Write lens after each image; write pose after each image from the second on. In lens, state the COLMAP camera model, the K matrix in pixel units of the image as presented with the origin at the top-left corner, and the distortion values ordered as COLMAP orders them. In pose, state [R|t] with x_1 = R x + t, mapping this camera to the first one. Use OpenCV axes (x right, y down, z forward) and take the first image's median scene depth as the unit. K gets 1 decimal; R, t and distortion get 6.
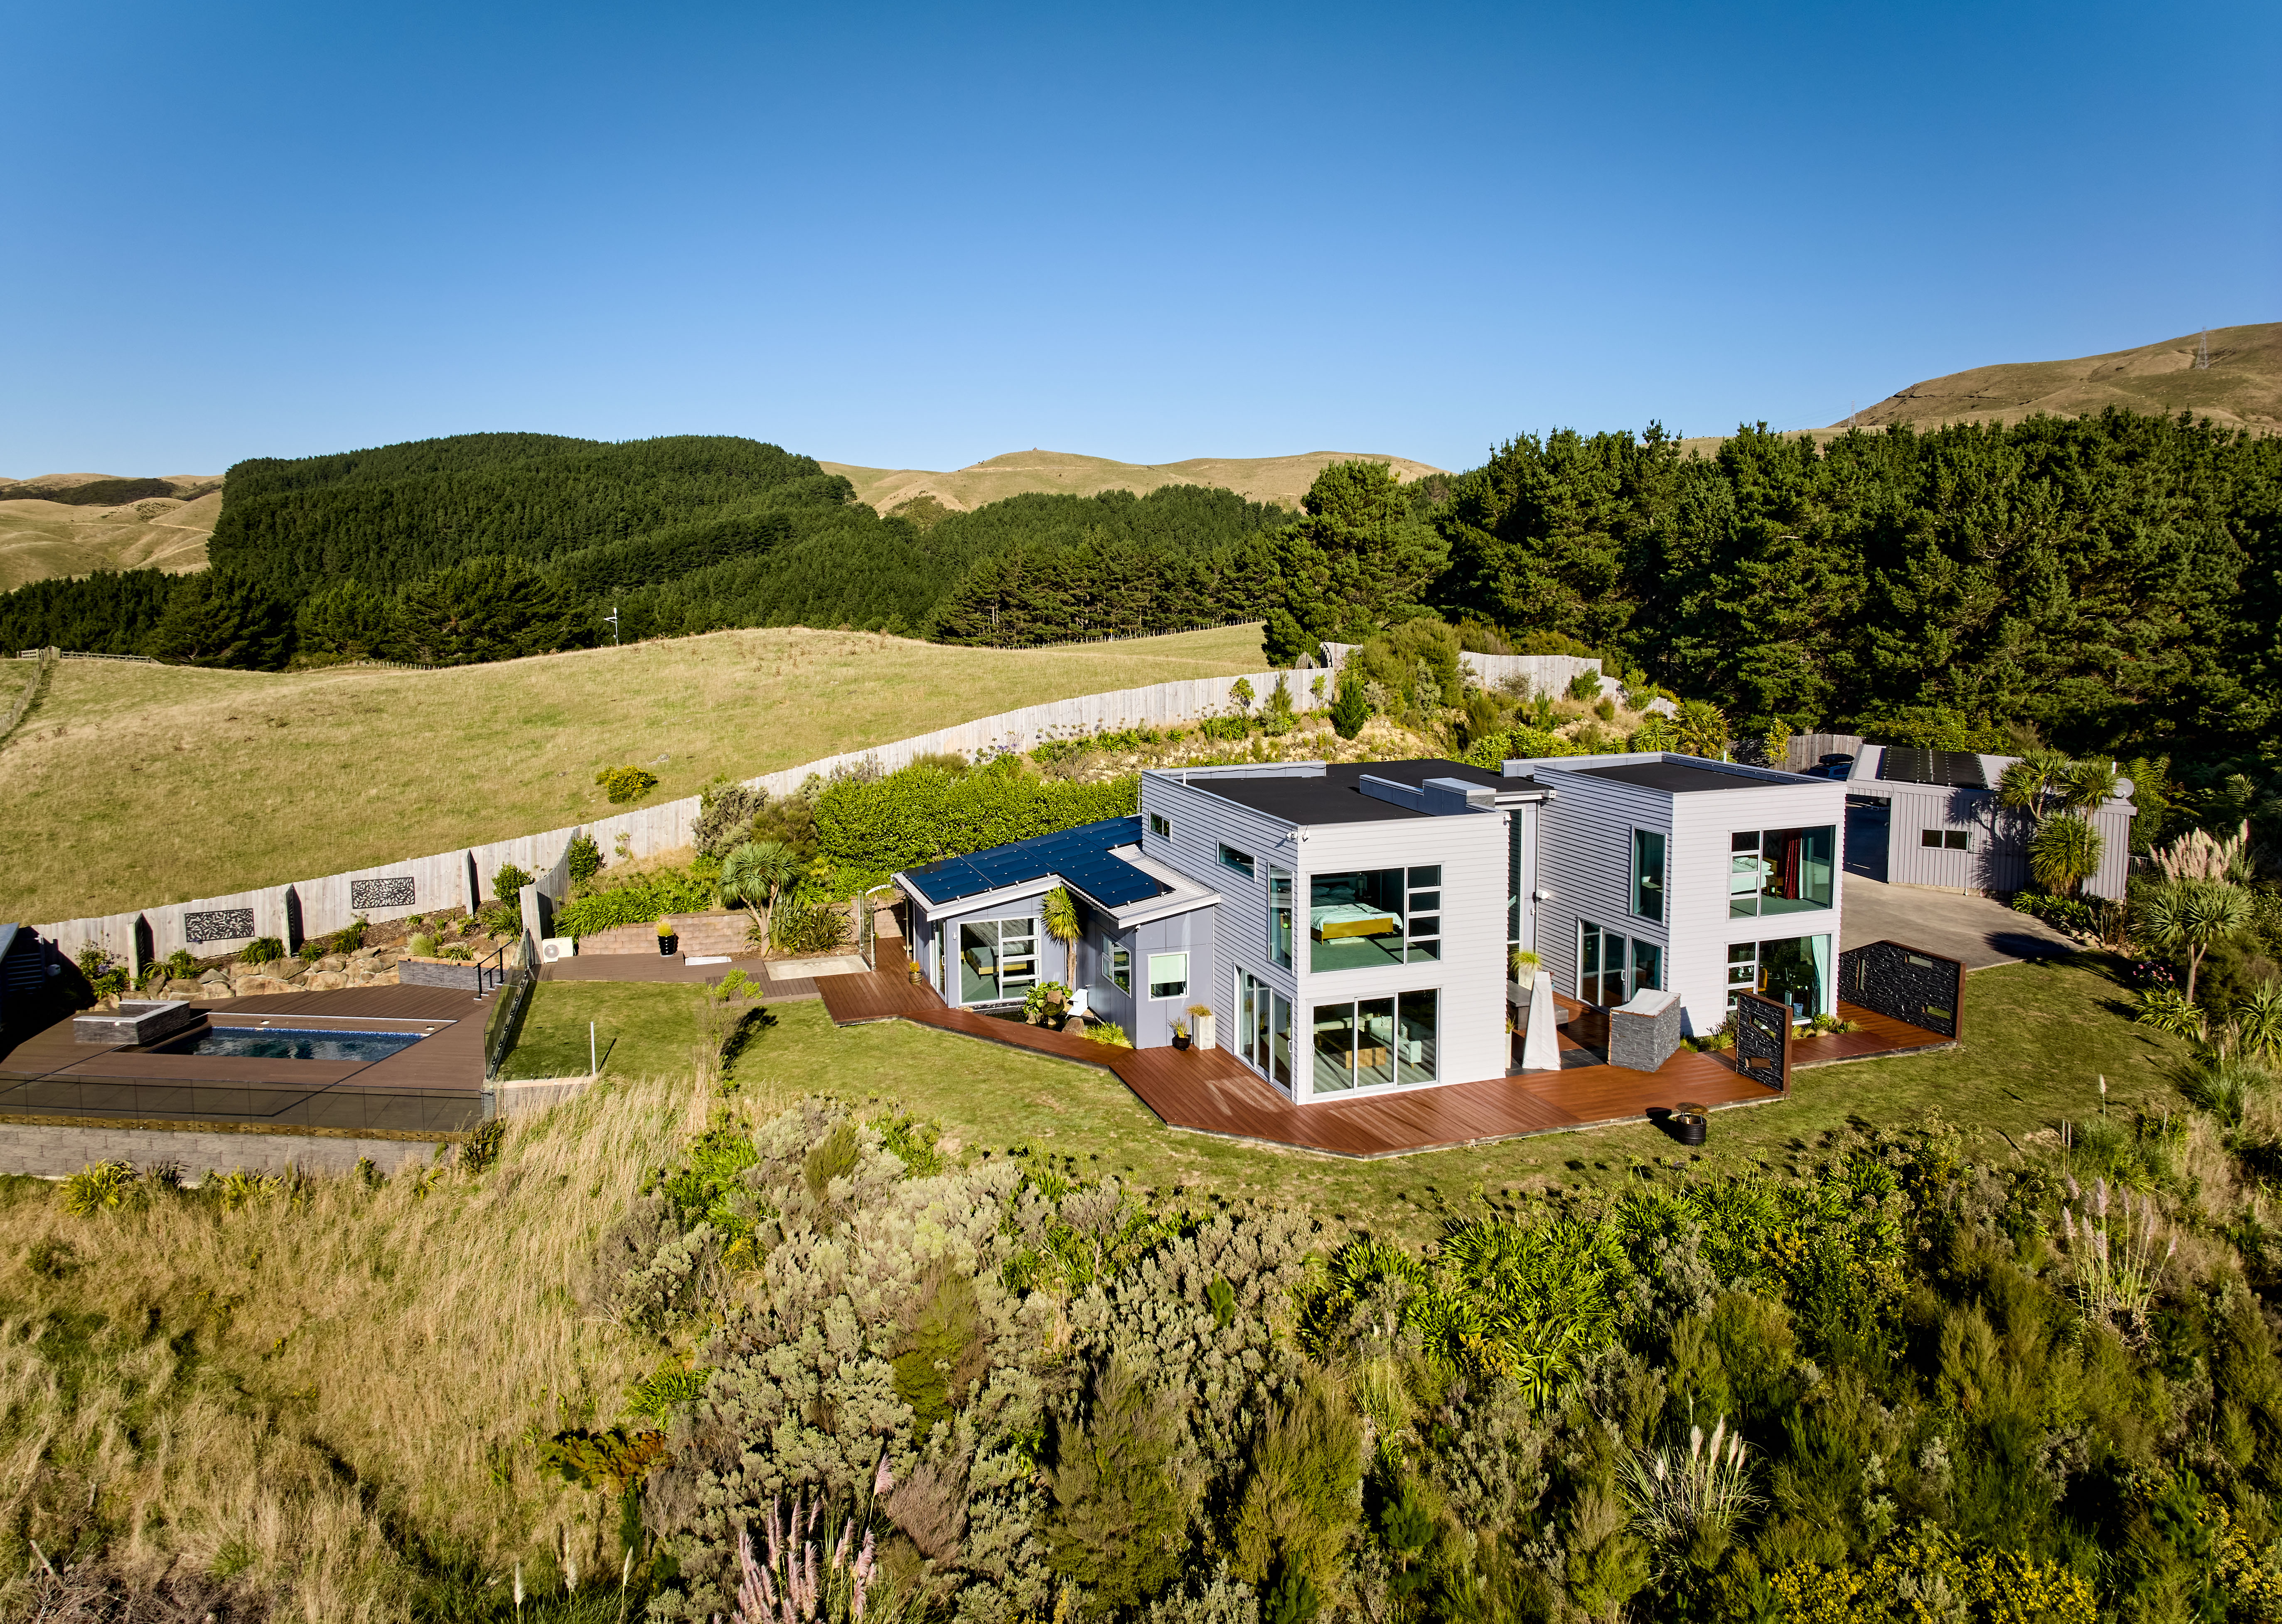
lens RADIAL K [[1555.1, 0, 1148.8], [0, 1555.1, 711.3], [0, 0, 1]] dist [0.005421, 0.006153]
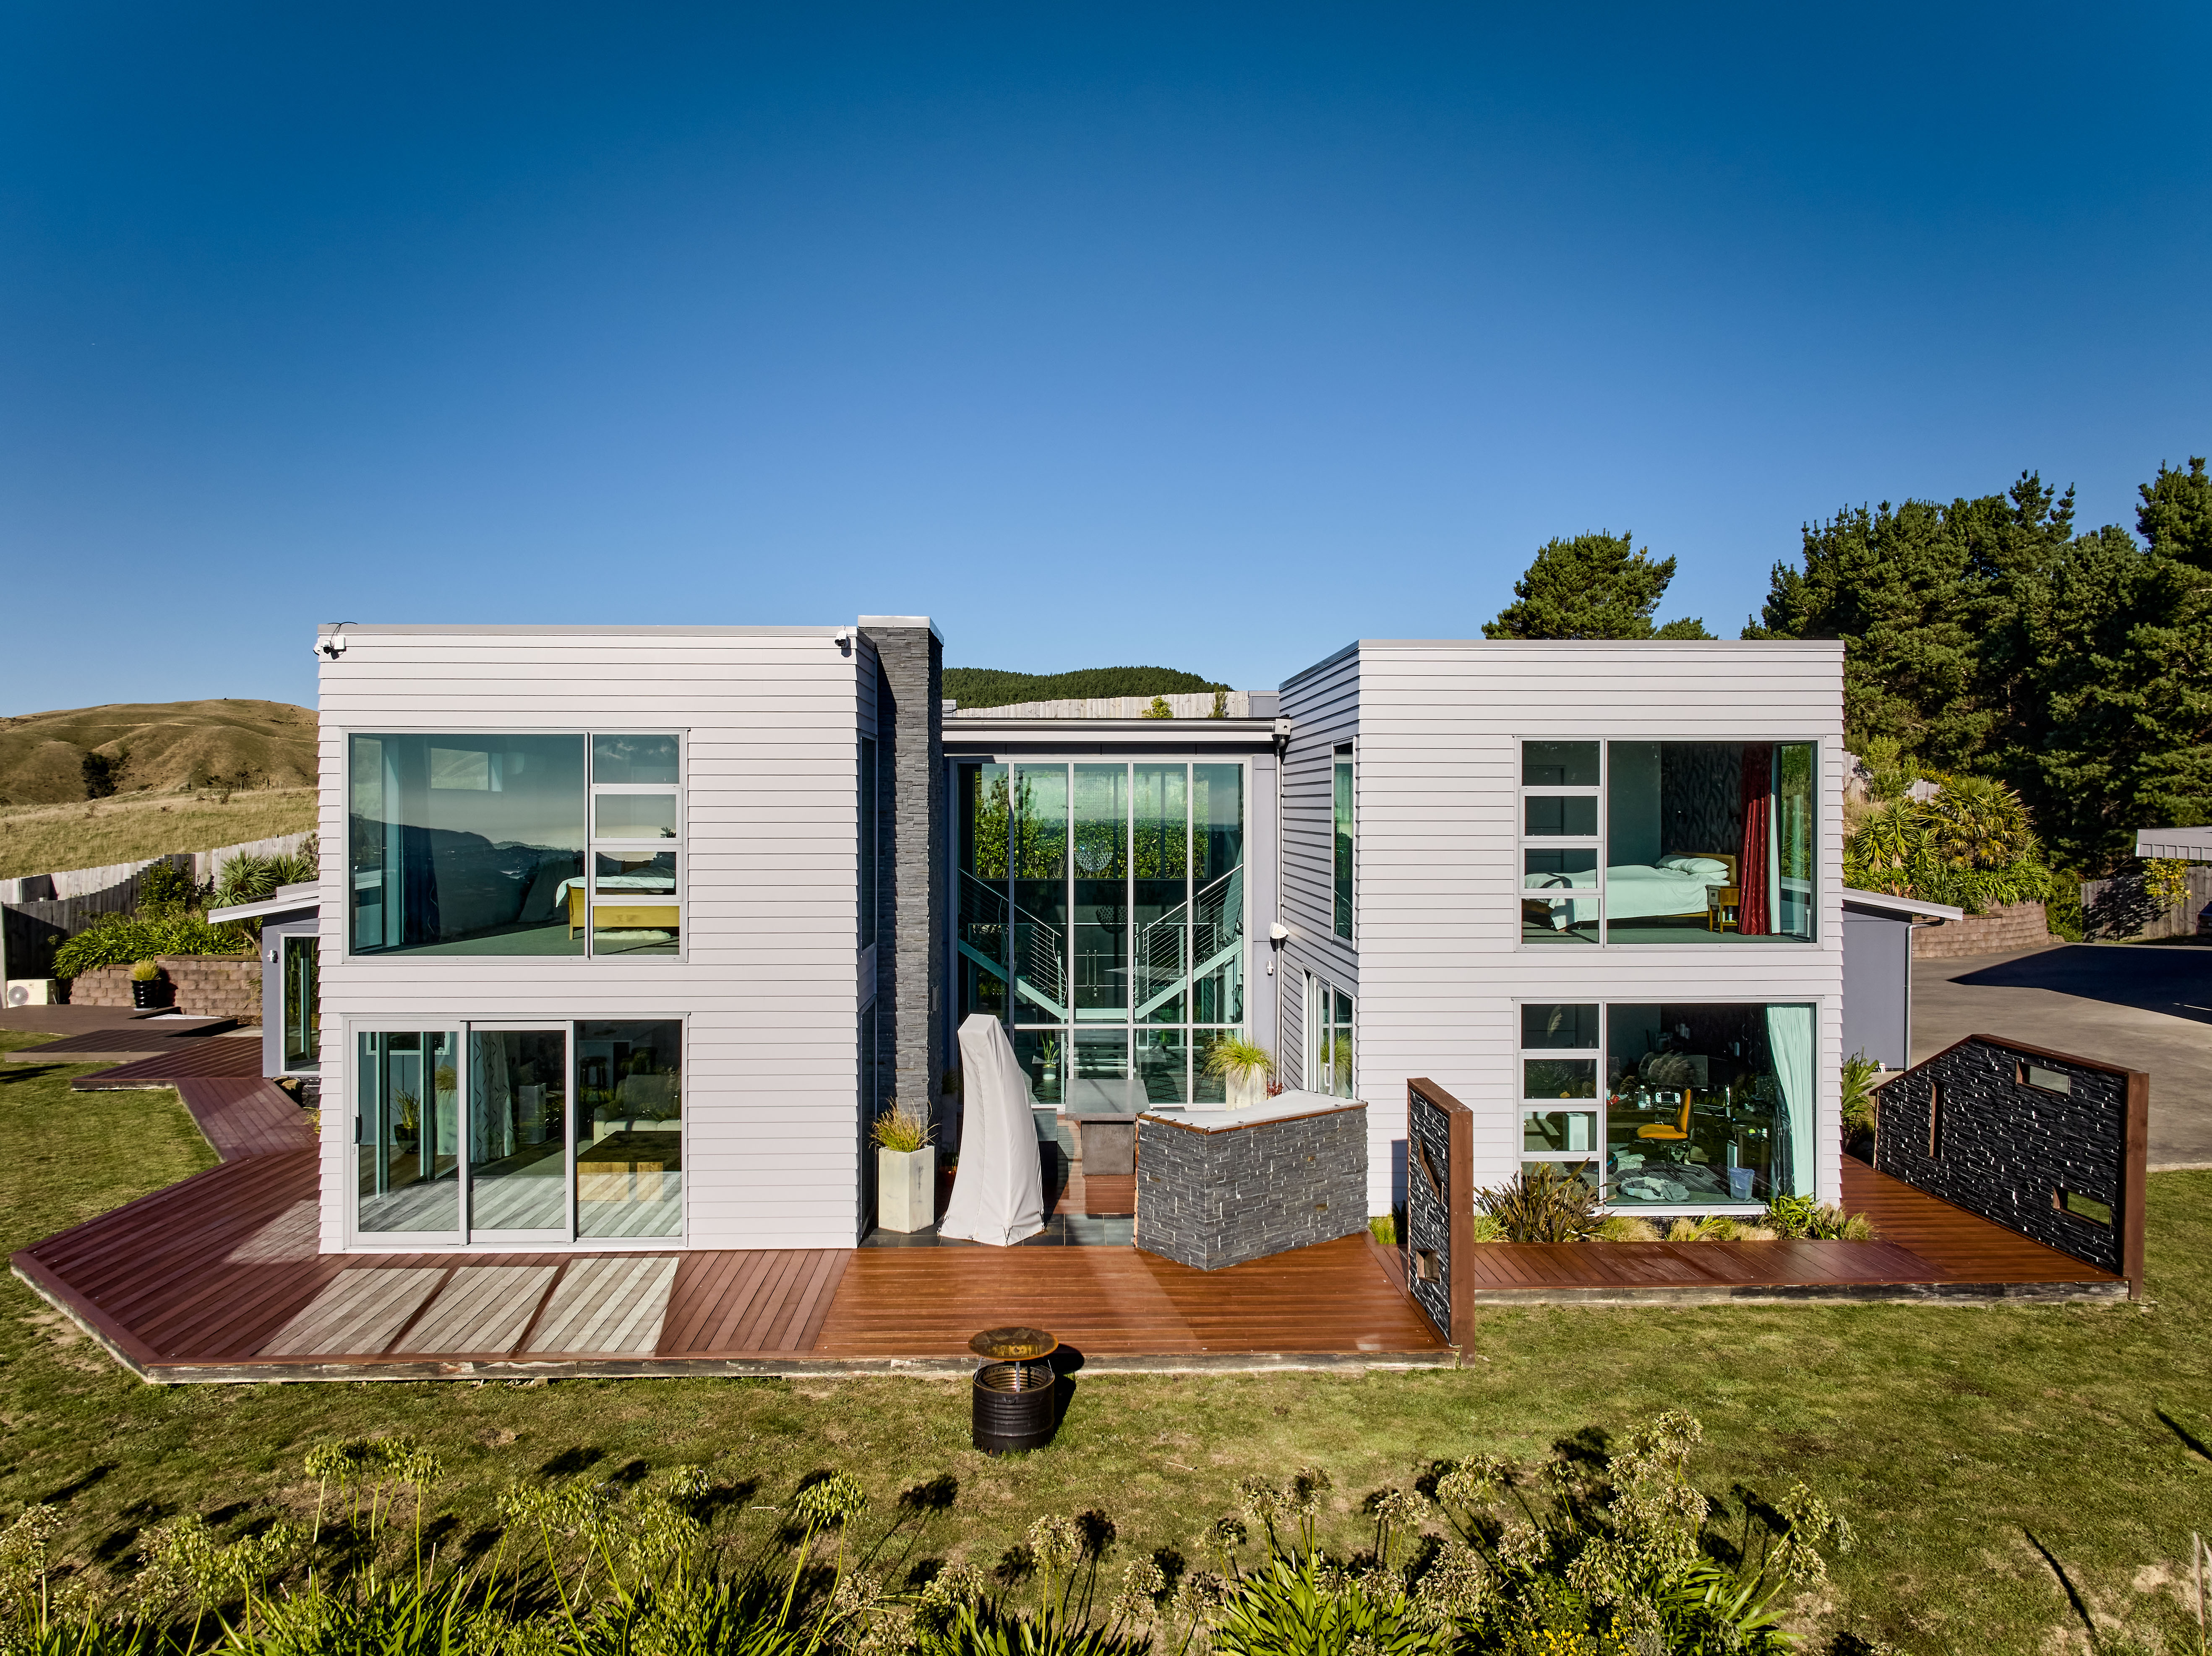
lens RADIAL K [[1556.1, 0, 1111.0], [0, 1556.1, 816.9], [0, 0, 1]] dist [0.004656, 0.004426]
pose [[0.953650, 0.009333, -0.300774, 0.176048], [-0.035003, 0.996174, -0.080071, 0.061129], [0.298876, 0.086888, 0.950328, 0.248434]]
